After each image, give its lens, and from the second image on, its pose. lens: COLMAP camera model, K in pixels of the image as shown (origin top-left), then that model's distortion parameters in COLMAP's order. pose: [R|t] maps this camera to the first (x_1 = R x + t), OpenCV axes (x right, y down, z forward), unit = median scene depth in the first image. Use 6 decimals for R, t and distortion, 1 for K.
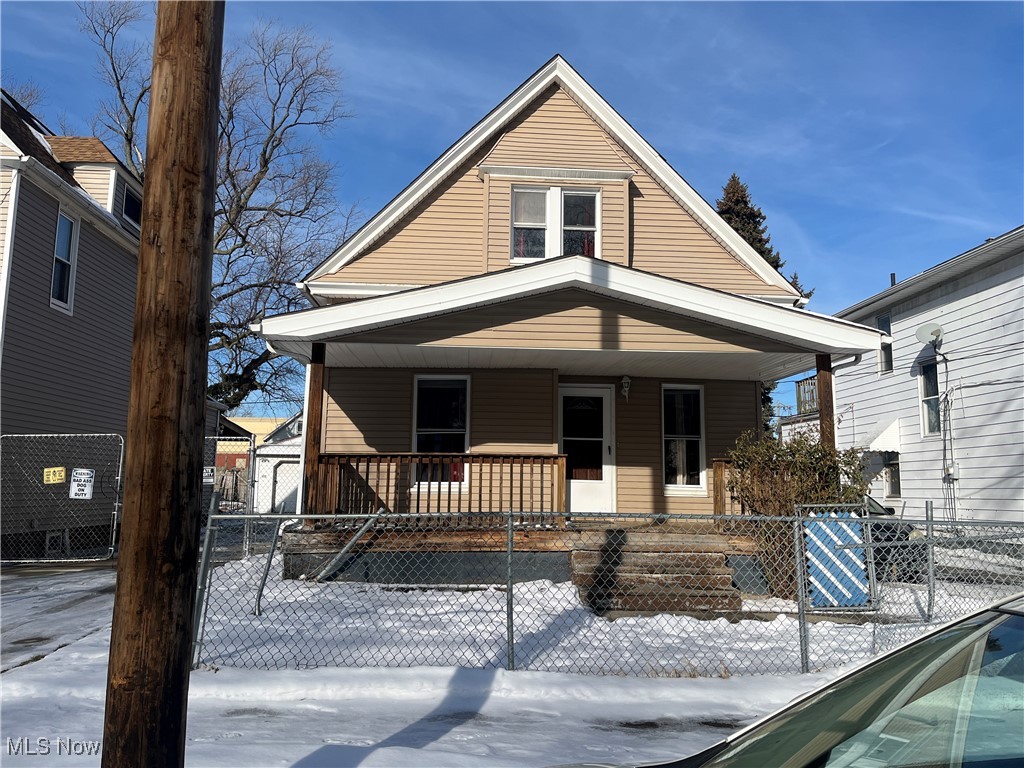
lens RADIAL K [[767.2, 0, 517.5], [0, 767.2, 380.0], [0, 0, 1]] dist [0.042598, -0.055120]
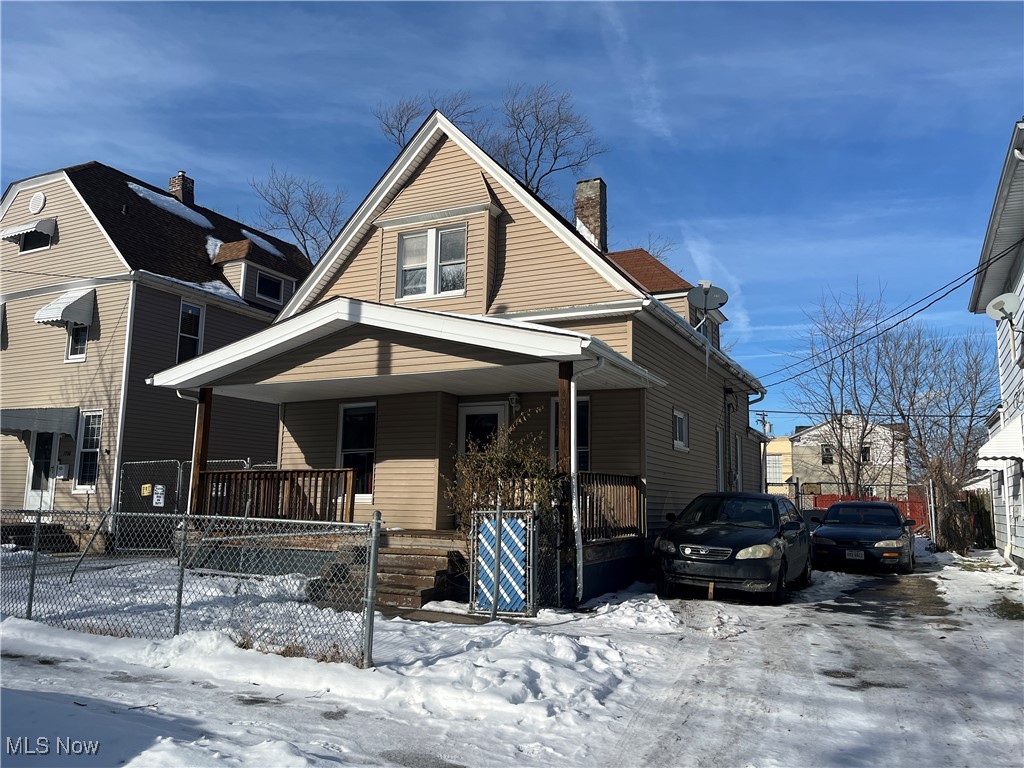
lens RADIAL K [[767.2, 0, 513.7], [0, 767.2, 383.9], [0, 0, 1]] dist [0.042598, -0.055120]
pose [[0.867056, -0.074030, -0.492680, 0.711252], [0.064389, 0.997256, -0.036529, 0.023243], [0.494033, -0.000050, 0.869443, 0.089756]]
